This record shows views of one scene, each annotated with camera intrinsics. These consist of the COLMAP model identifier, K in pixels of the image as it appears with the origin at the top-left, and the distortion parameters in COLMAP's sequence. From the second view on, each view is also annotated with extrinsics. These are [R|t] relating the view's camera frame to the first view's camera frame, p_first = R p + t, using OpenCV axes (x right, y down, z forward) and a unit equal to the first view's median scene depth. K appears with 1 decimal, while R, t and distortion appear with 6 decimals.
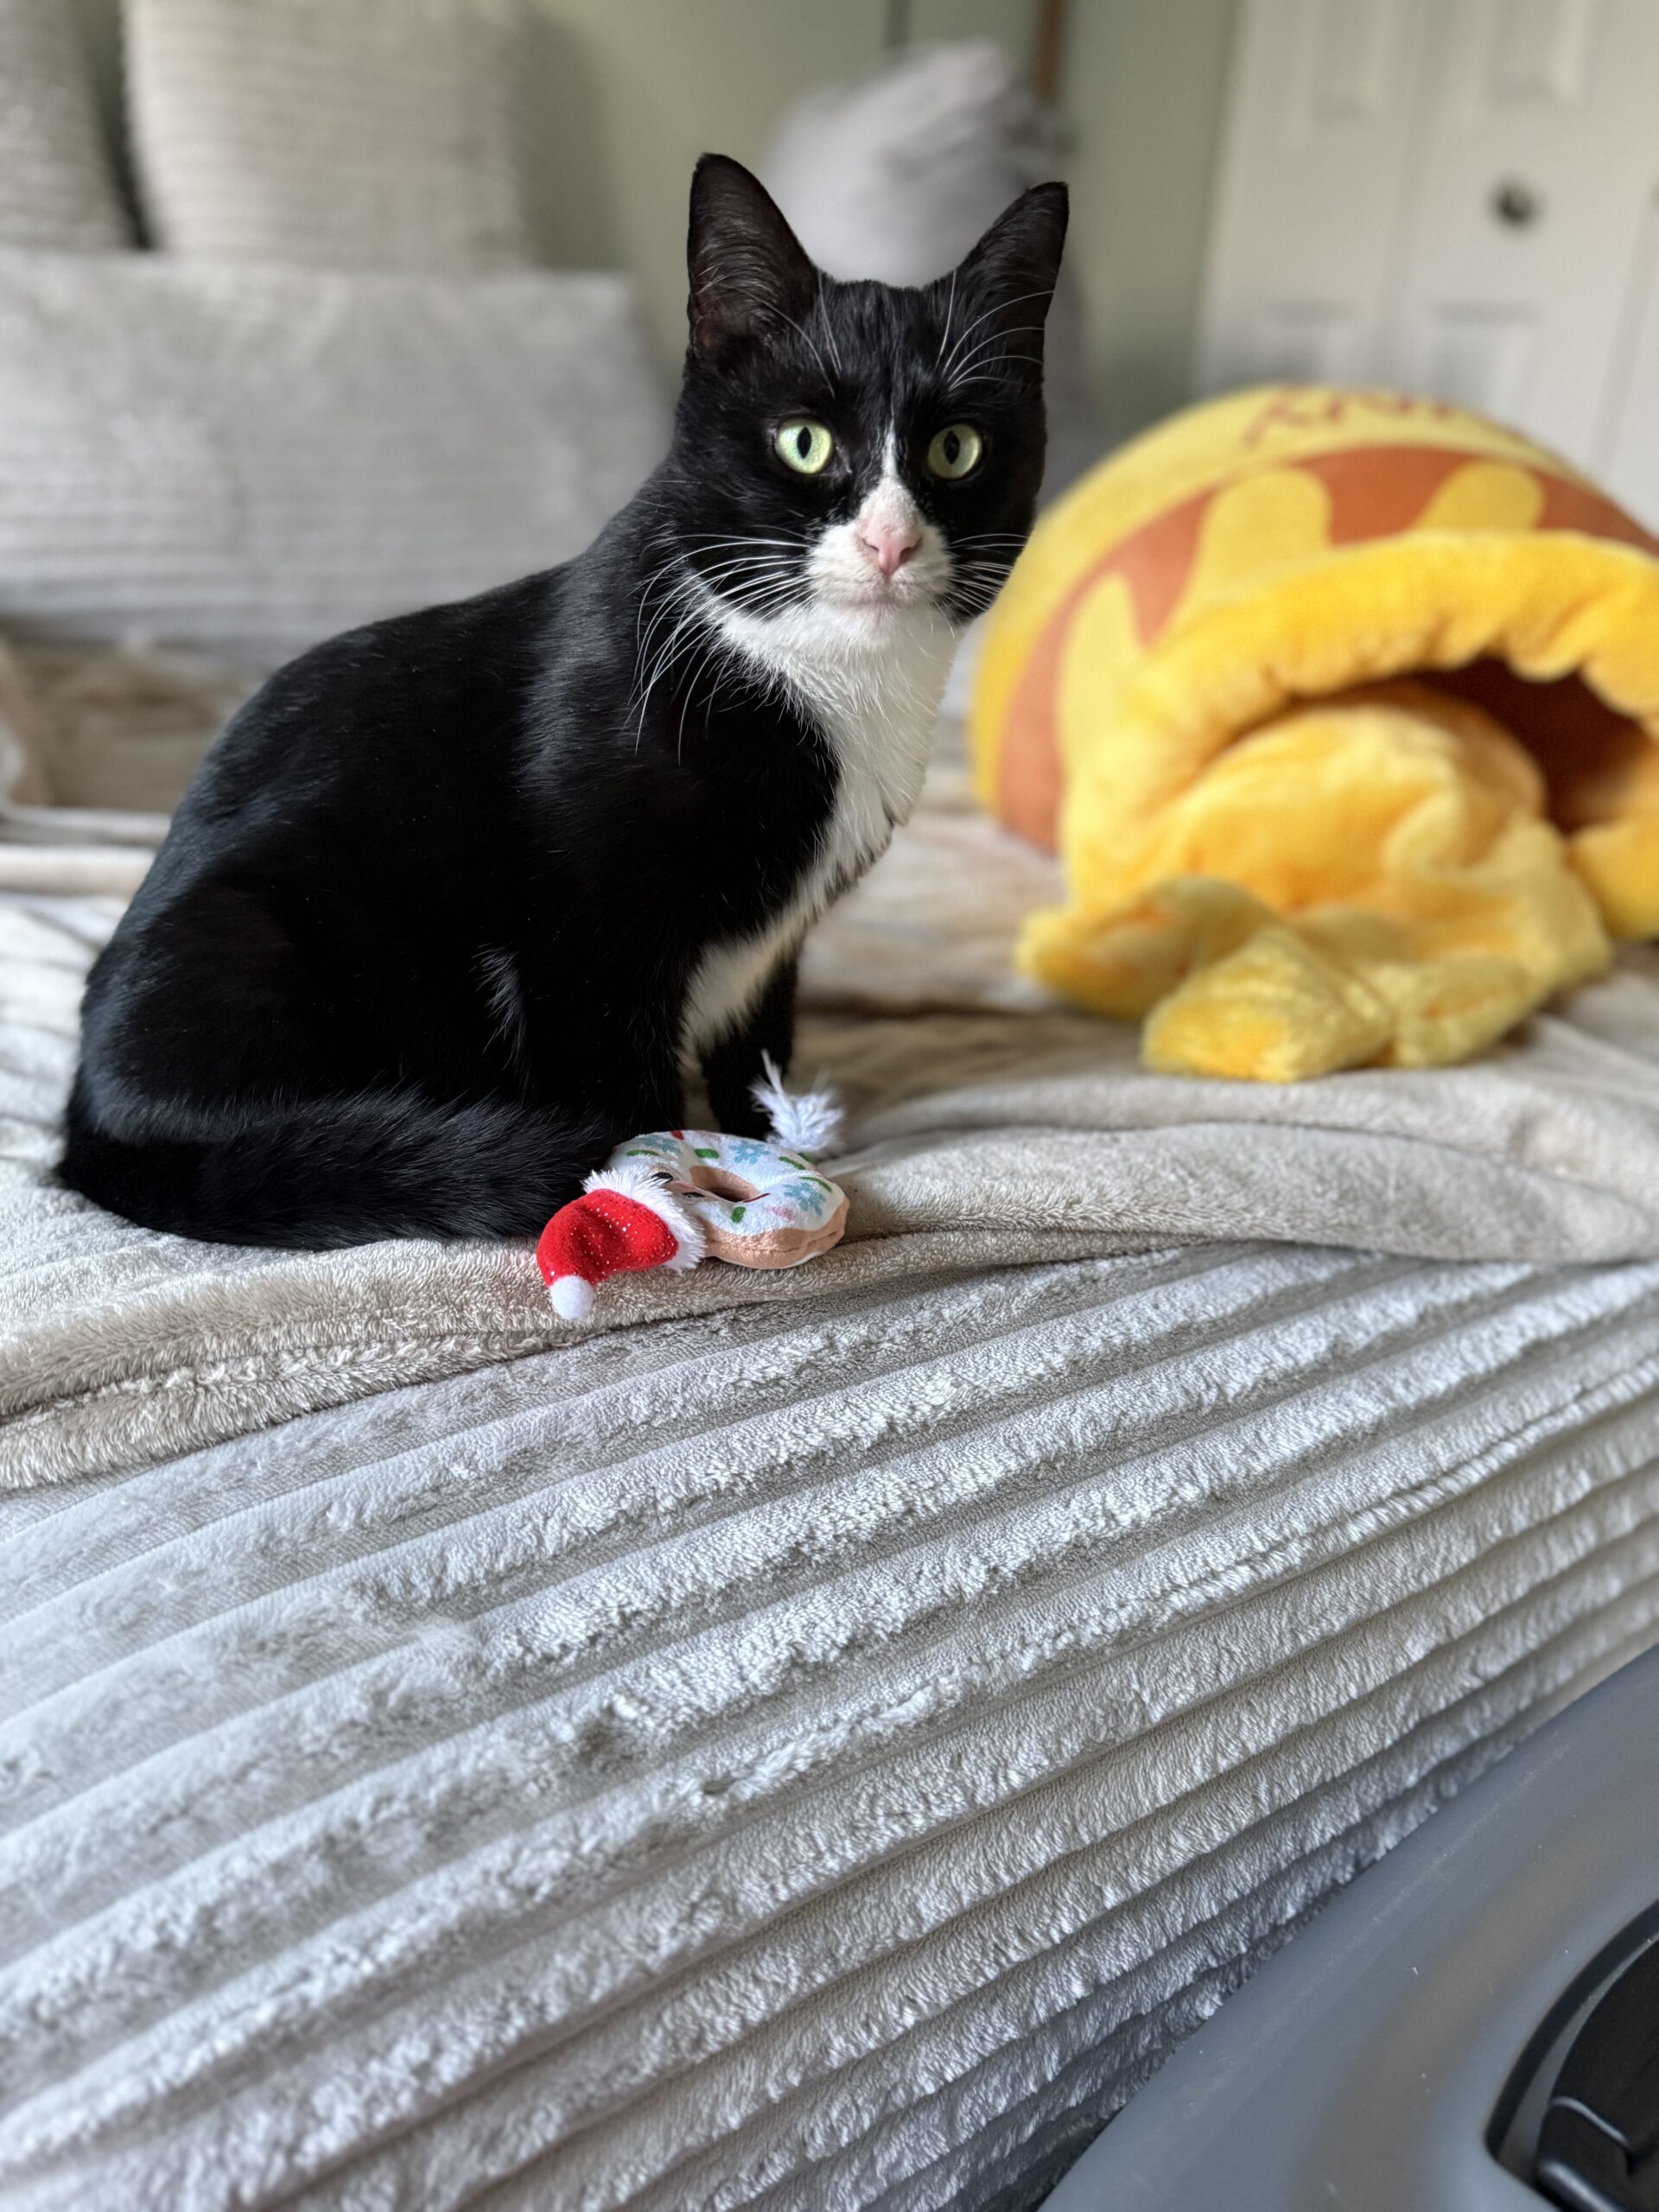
lens RADIAL K [[1550.3, 0, 828.0], [0, 1550.3, 1107.9], [0, 0, 1]] dist [0.001189, -0.021510]
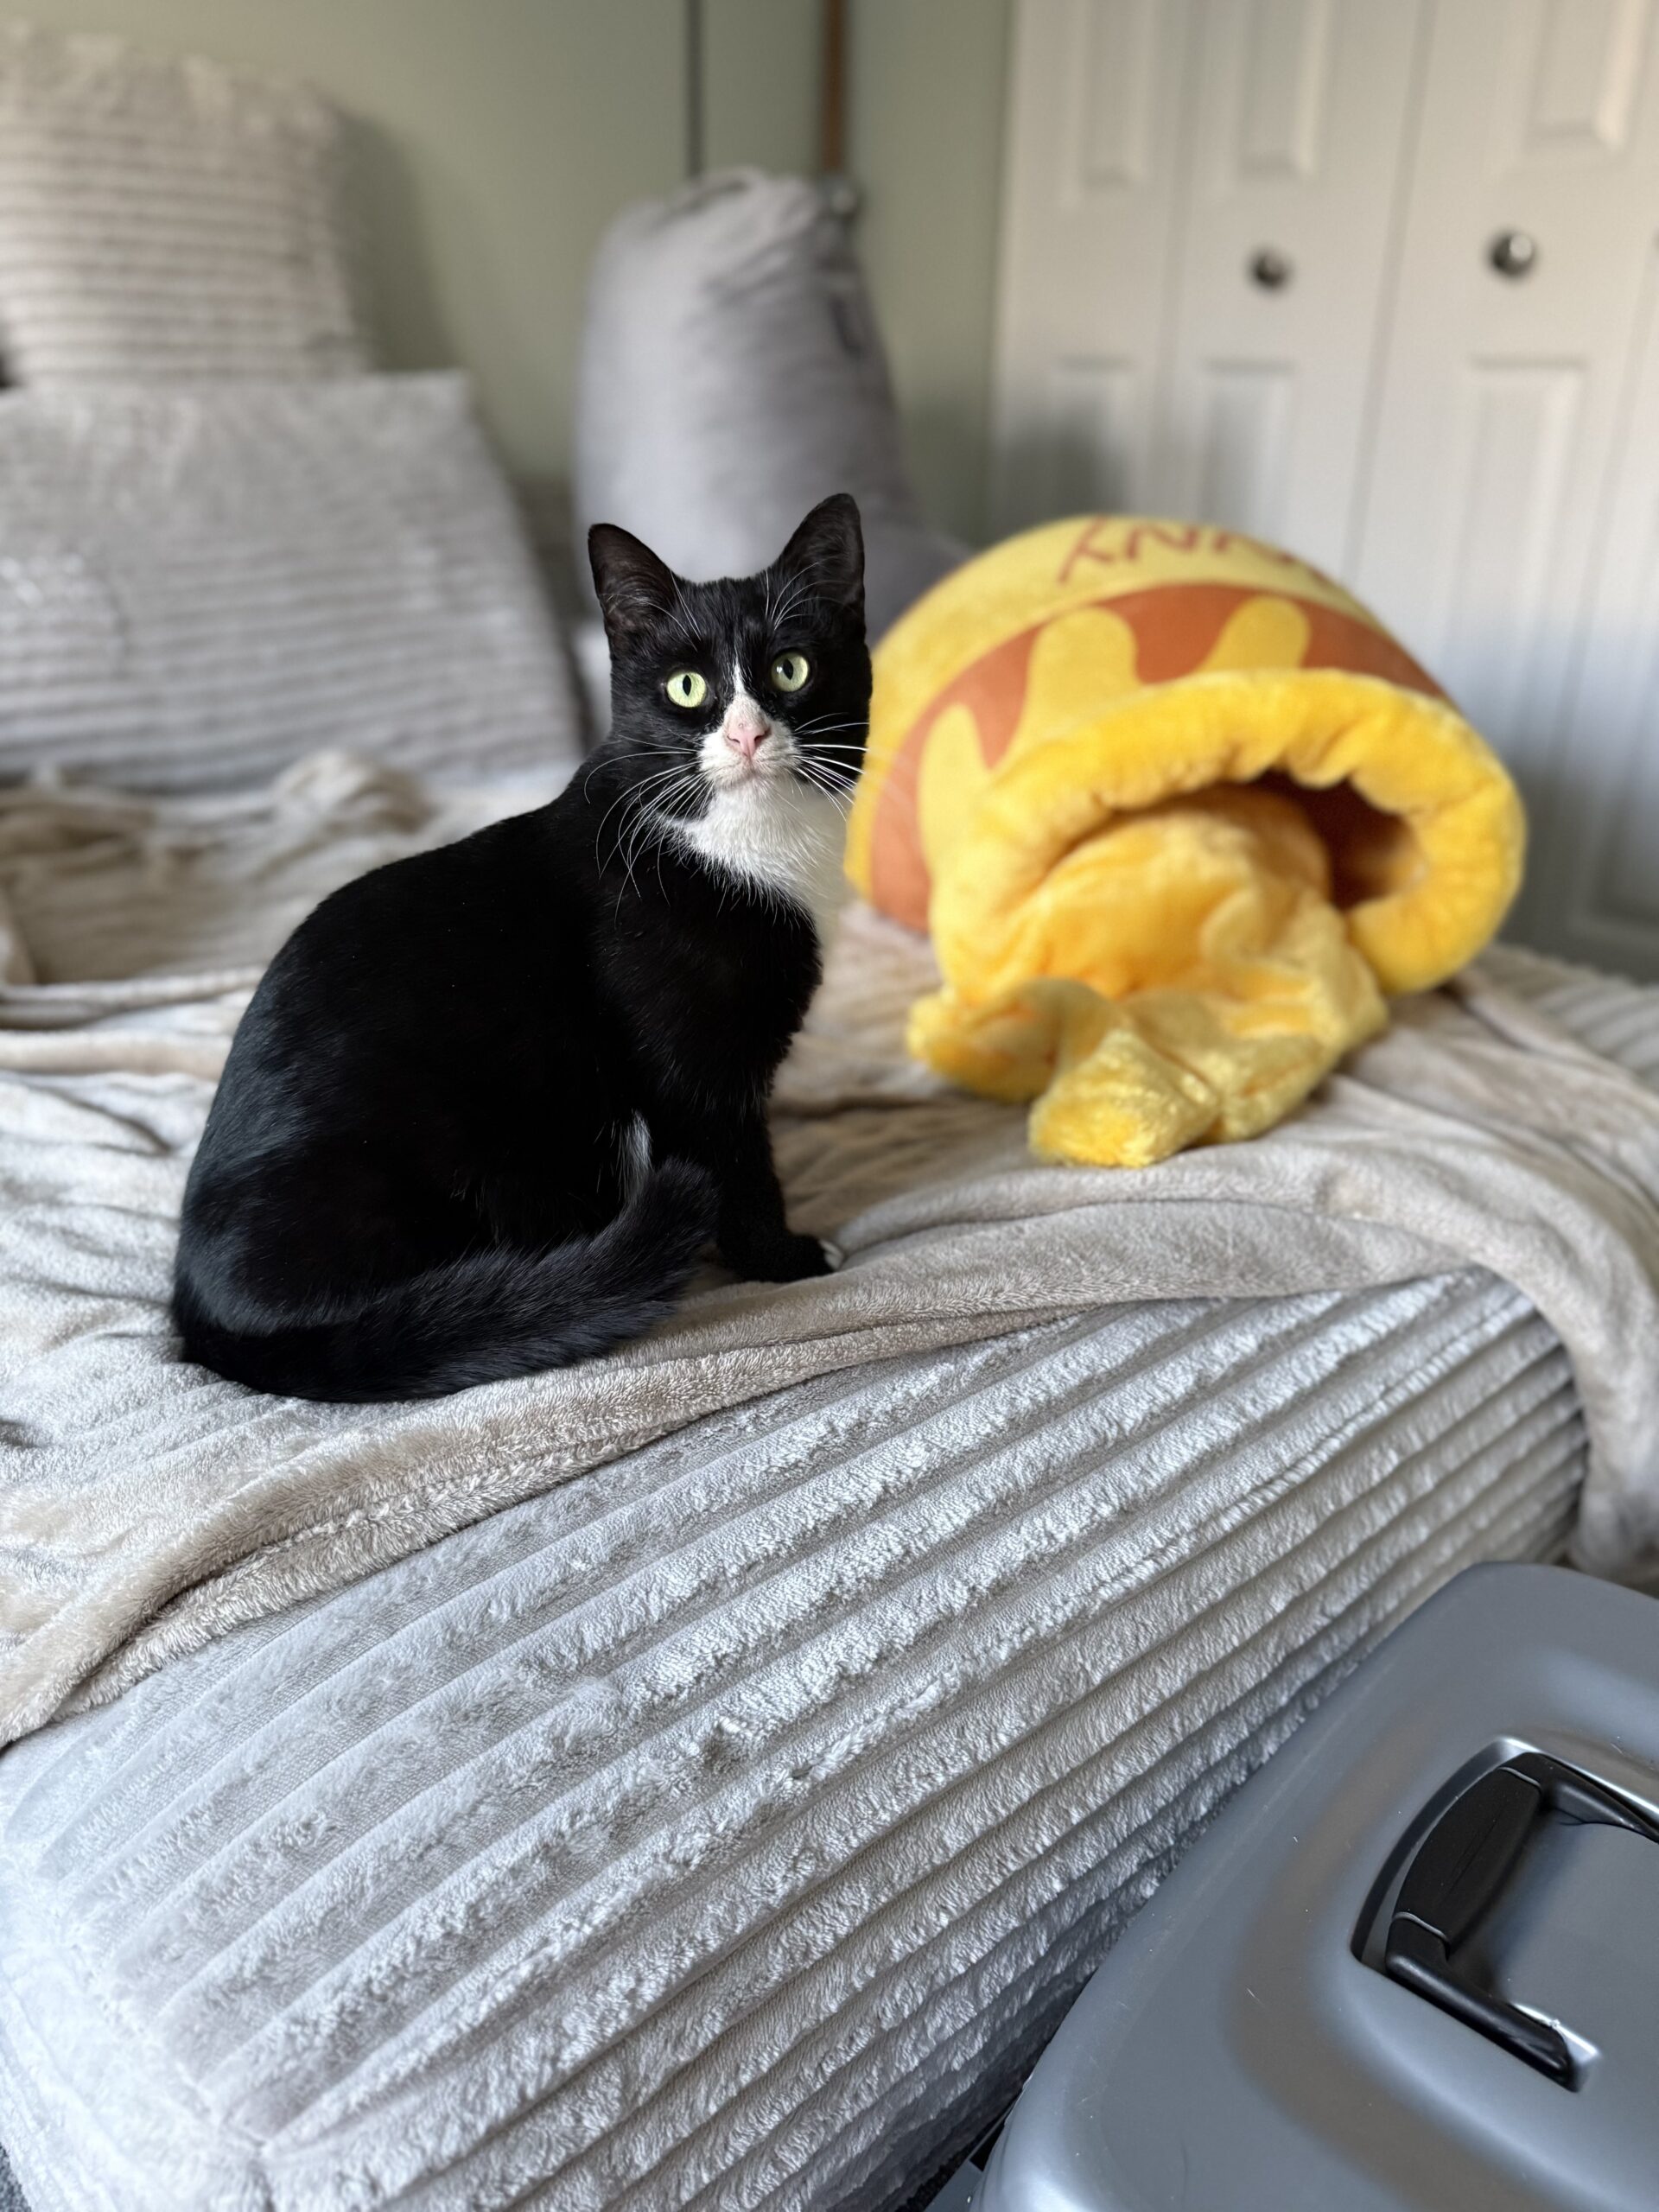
lens RADIAL K [[1550.3, 0, 827.1], [0, 1550.3, 1105.2], [0, 0, 1]] dist [0.001189, -0.021510]
pose [[0.991445, -0.086744, 0.097527, -0.108526], [0.084874, 0.996122, 0.023166, -0.156473], [-0.099158, -0.014690, 0.994963, -0.312329]]
